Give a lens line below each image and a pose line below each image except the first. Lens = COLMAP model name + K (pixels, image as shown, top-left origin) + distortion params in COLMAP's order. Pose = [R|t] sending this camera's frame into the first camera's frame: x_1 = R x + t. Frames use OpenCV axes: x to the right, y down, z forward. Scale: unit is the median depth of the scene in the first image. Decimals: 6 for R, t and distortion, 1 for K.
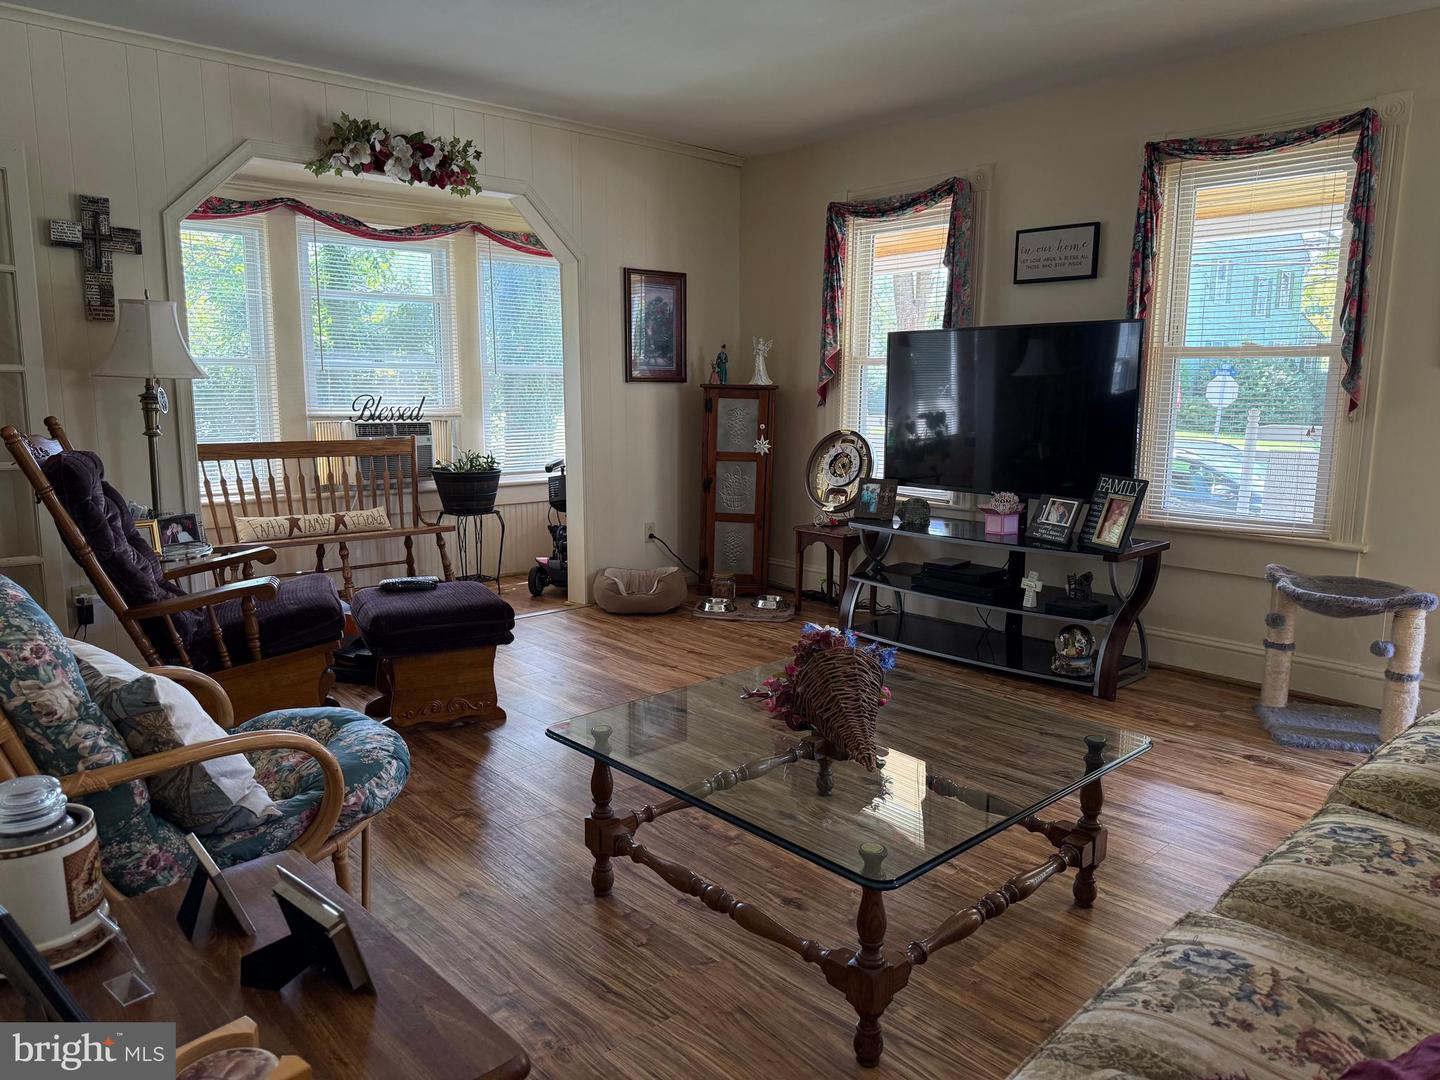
lens RADIAL K [[1002.9, 0, 720.0], [0, 1002.9, 540.0], [0, 0, 1]] dist [0.093627, -0.124734]
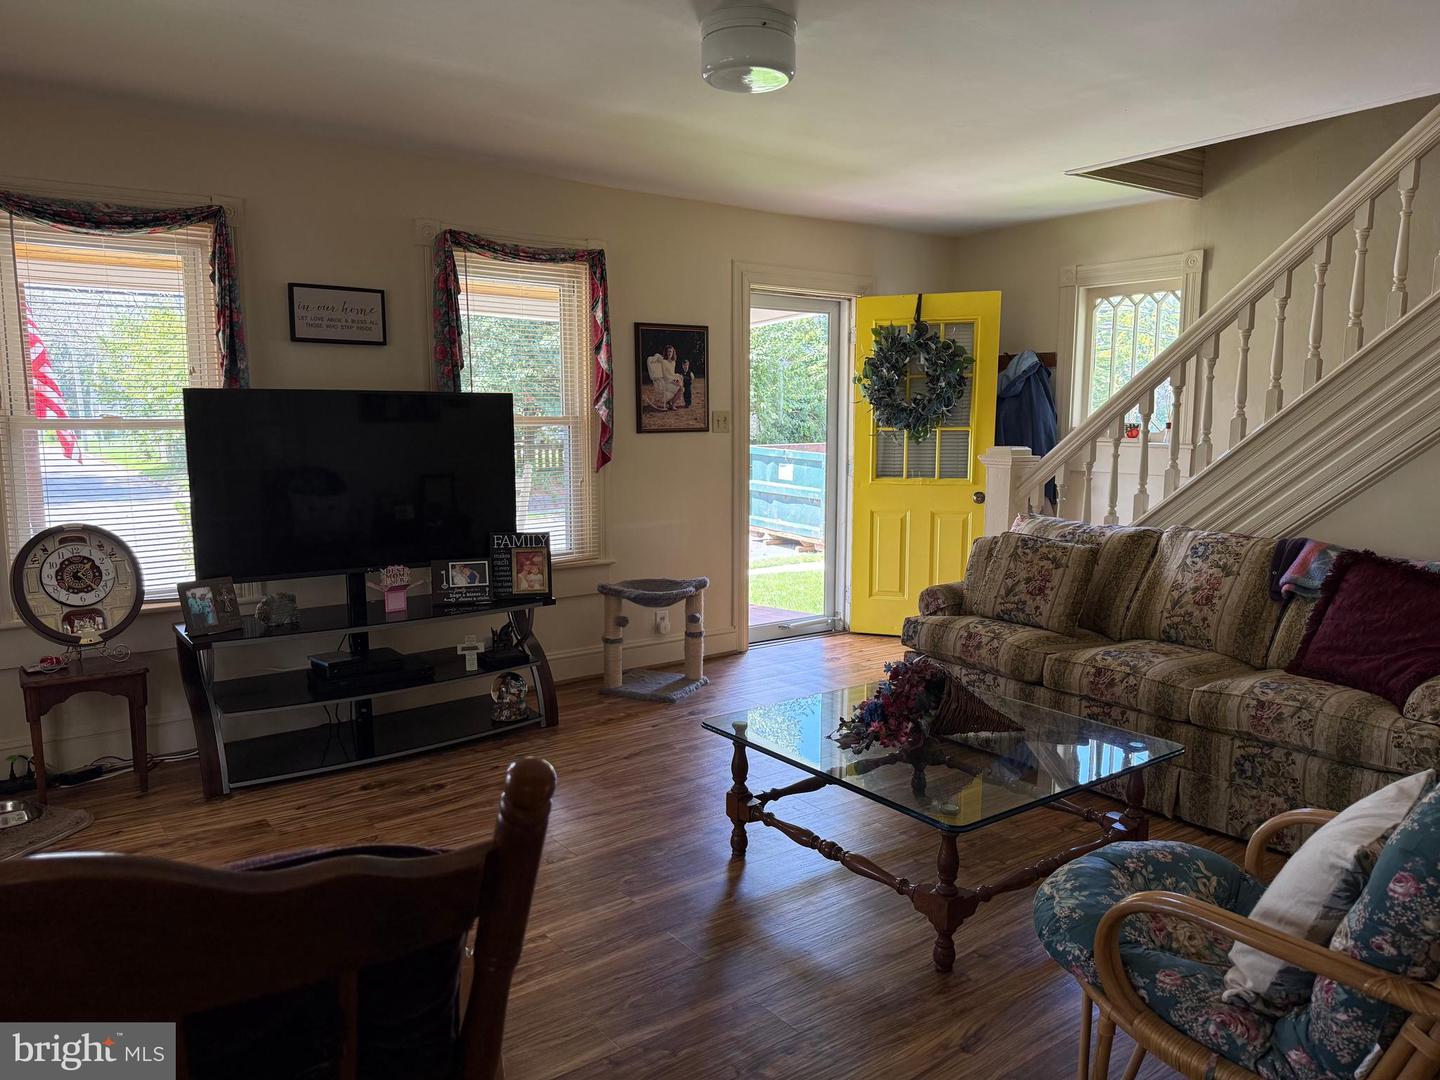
lens RADIAL K [[1002.9, 0, 720.0], [0, 1002.9, 540.0], [0, 0, 1]] dist [0.093627, -0.124734]
pose [[0.128883, -0.128699, 0.983273, -0.619868], [0.160622, 0.981159, 0.107368, -0.126393], [-0.978565, 0.144097, 0.147127, 0.571253]]
